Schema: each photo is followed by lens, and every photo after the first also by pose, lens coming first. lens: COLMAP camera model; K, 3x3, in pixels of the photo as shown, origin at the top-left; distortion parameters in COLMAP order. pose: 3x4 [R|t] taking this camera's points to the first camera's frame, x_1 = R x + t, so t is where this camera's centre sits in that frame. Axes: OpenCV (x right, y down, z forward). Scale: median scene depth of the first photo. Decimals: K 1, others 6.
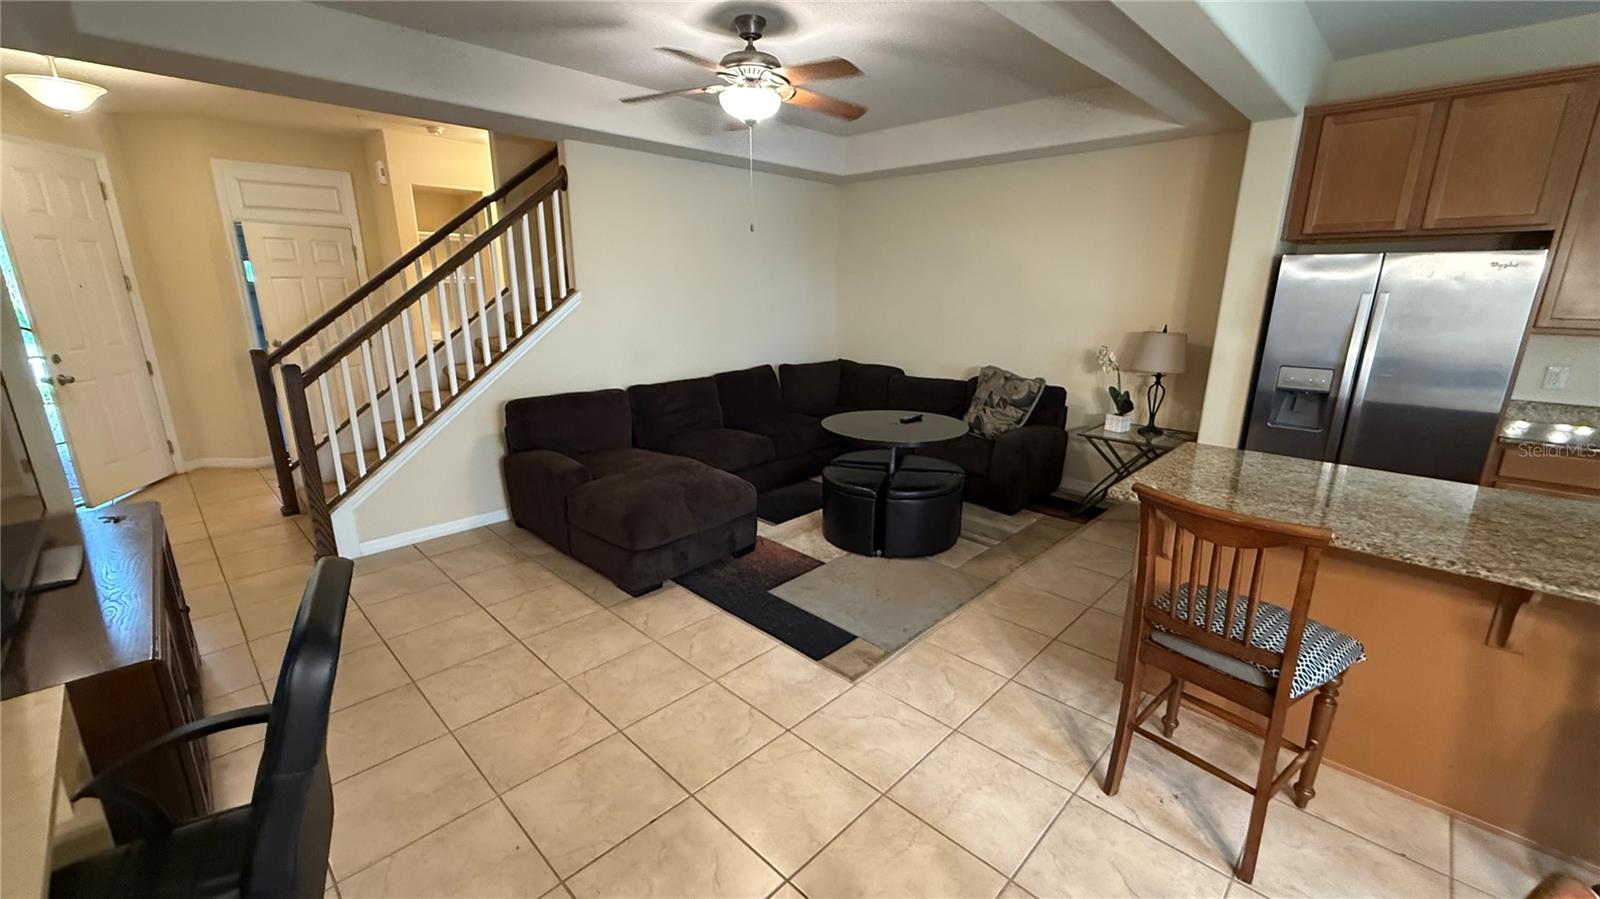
lens RADIAL K [[637.9, 0, 797.4], [0, 637.9, 449.7], [0, 0, 1]] dist [0.002952, -0.000644]
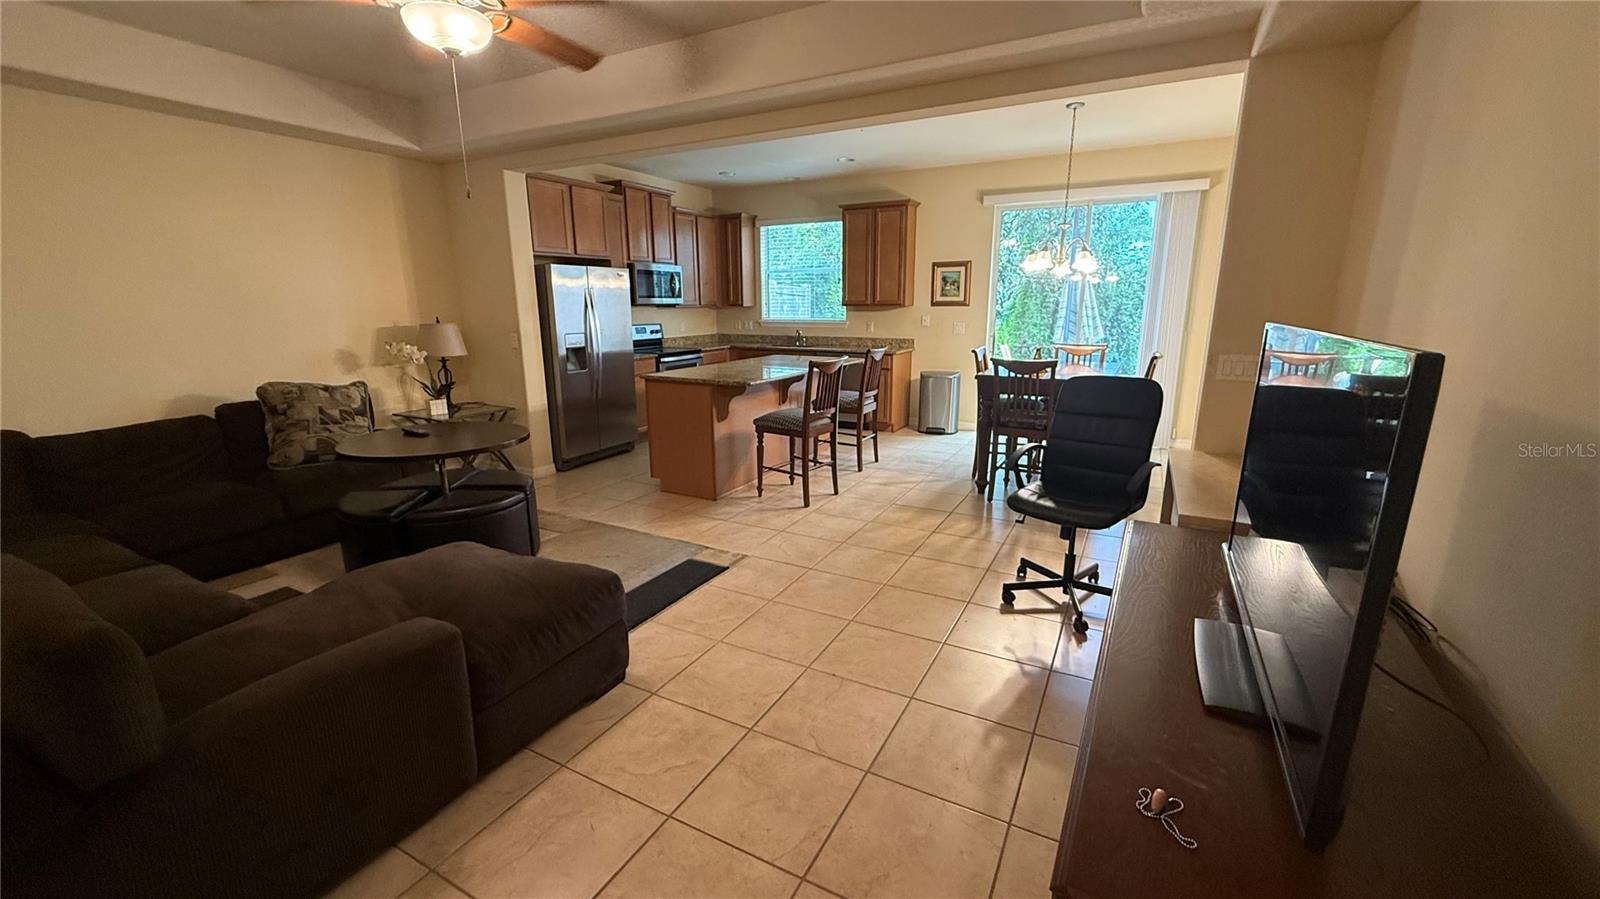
lens RADIAL K [[637.9, 0, 795.5], [0, 637.9, 451.0], [0, 0, 1]] dist [0.002952, -0.000644]
pose [[-0.271183, -0.224101, 0.936076, -1.133094], [0.248589, 0.923218, 0.293040, -0.222085], [-0.929873, 0.312166, -0.194652, 1.040410]]
